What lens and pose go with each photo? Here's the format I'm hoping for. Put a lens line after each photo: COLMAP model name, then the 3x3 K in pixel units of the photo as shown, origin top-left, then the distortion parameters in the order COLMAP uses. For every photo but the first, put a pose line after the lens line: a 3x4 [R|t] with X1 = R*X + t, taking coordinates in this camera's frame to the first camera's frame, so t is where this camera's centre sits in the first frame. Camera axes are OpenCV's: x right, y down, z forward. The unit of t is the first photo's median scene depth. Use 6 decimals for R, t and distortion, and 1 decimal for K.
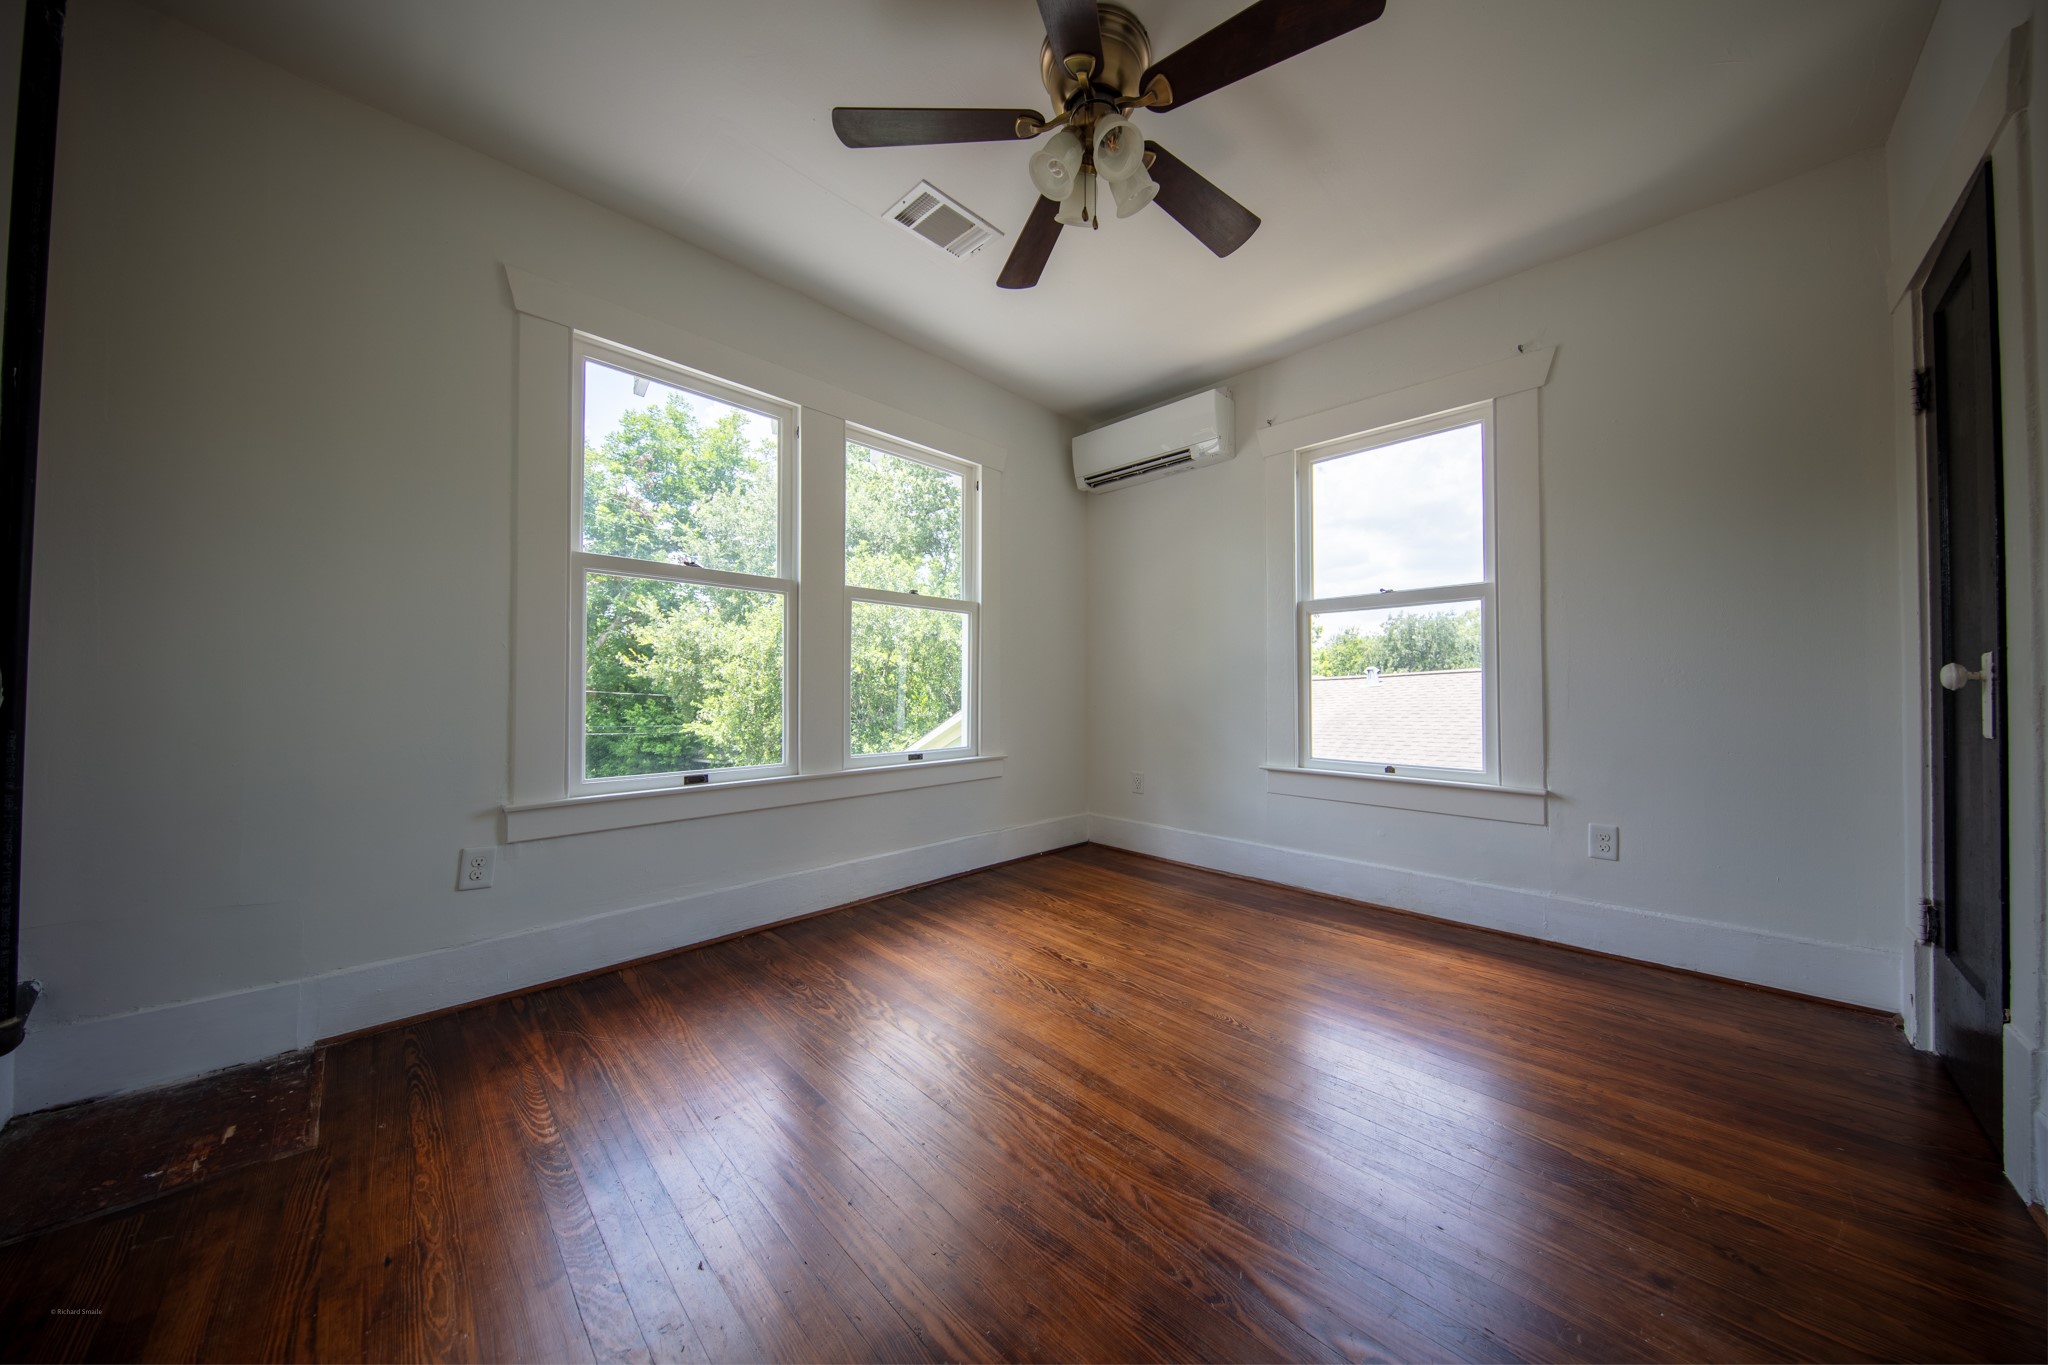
lens RADIAL K [[650.5, 0, 1023.7], [0, 650.5, 679.3], [0, 0, 1]] dist [0.000289, -0.000187]
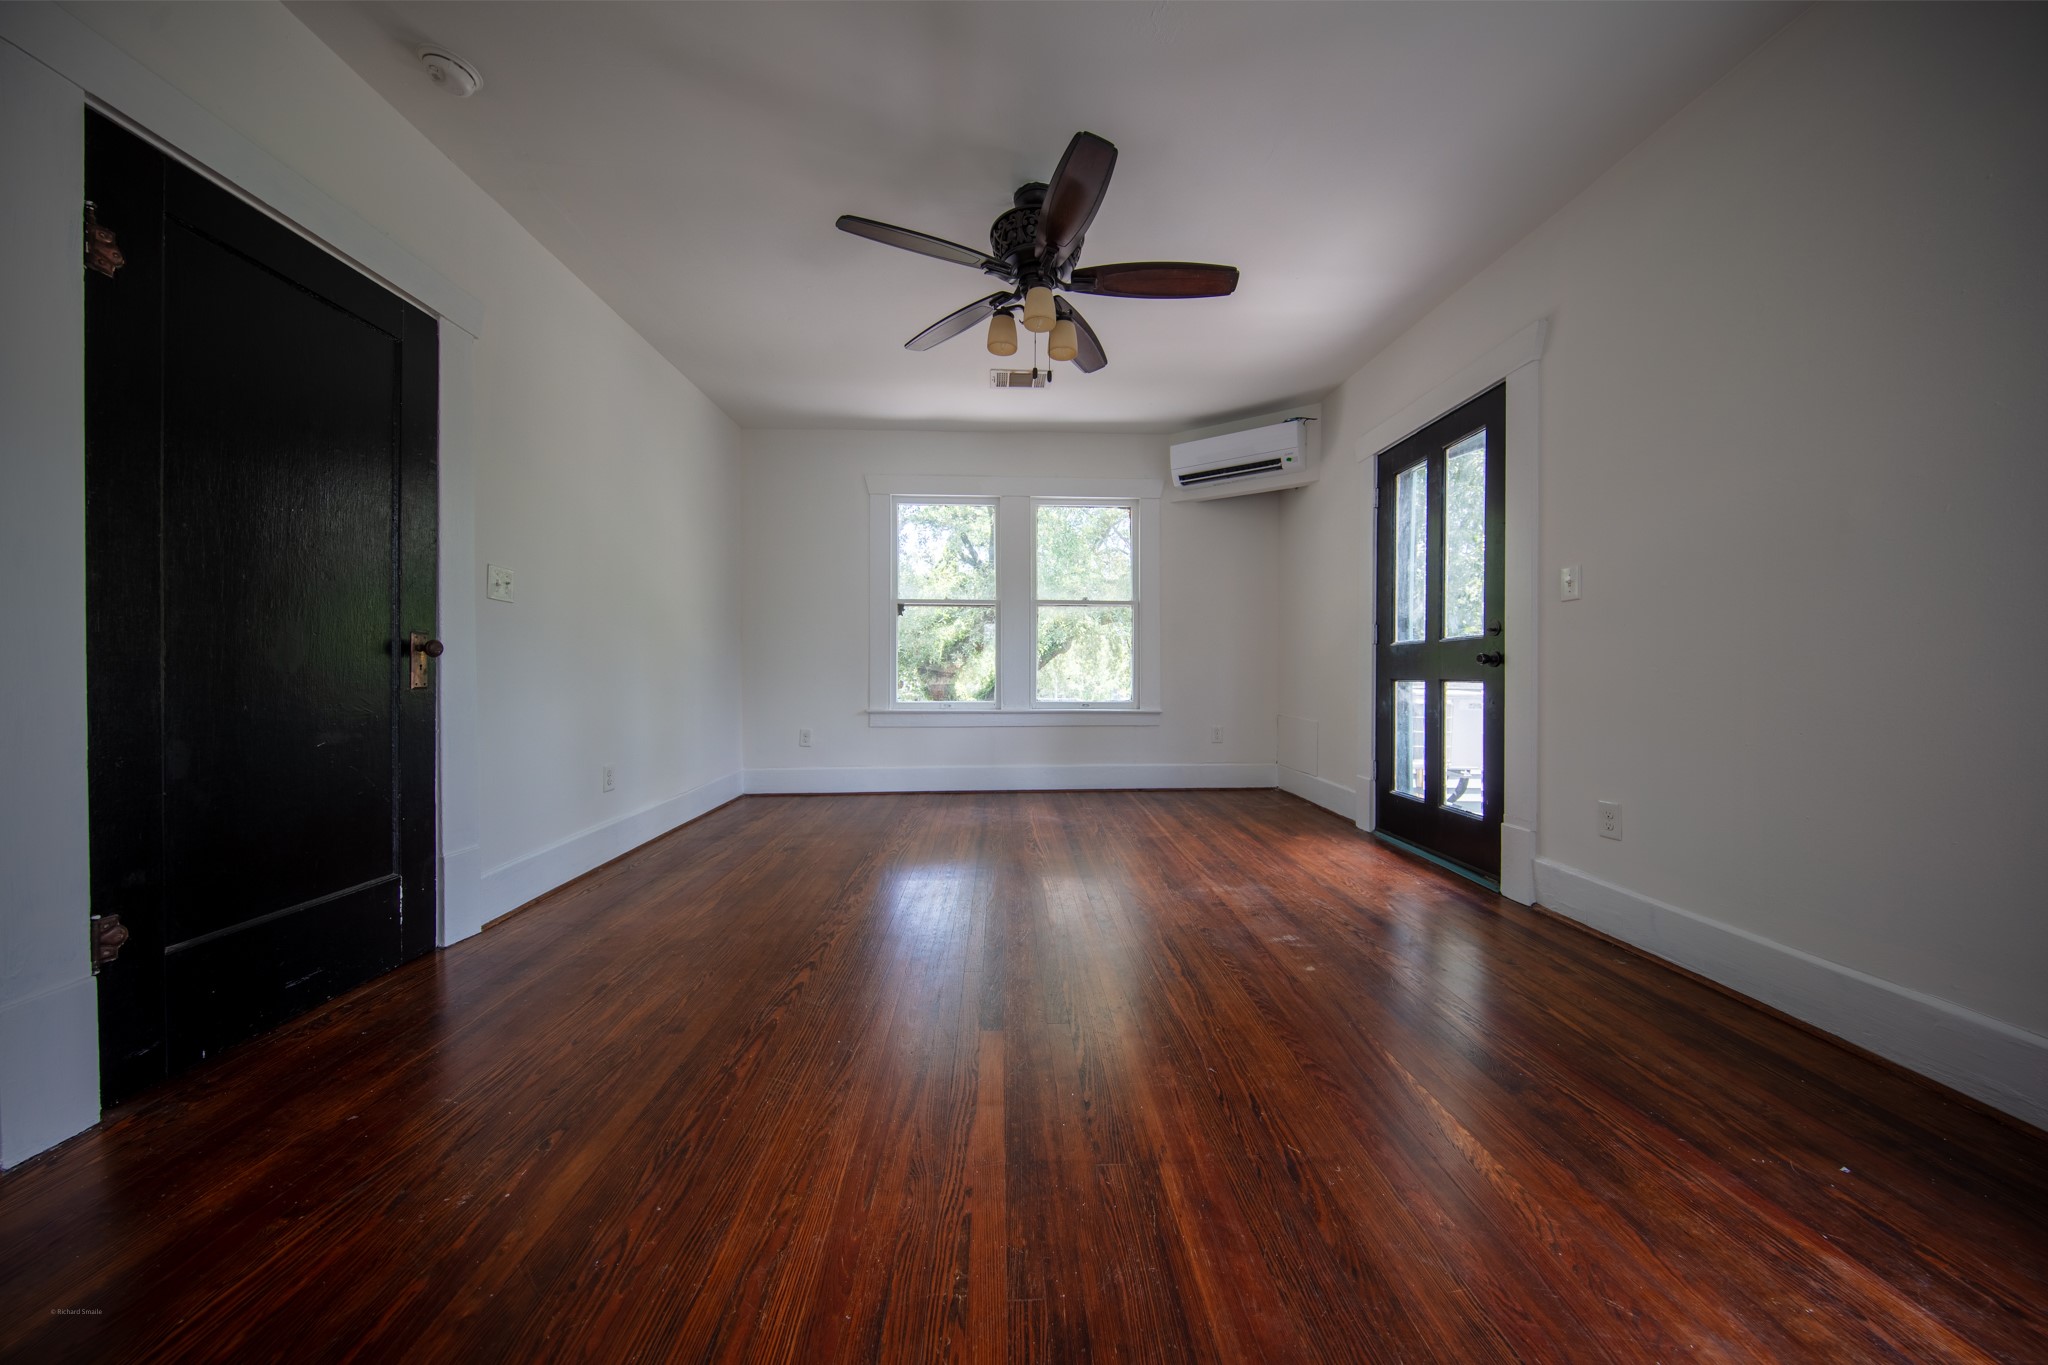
lens RADIAL K [[650.5, 0, 1028.0], [0, 650.5, 672.6], [0, 0, 1]] dist [0.000289, -0.000187]
pose [[0.734725, 0.001772, -0.678363, 0.875798], [0.018313, 0.999580, 0.022446, 0.007604], [0.678118, -0.028915, 0.734384, -0.254470]]
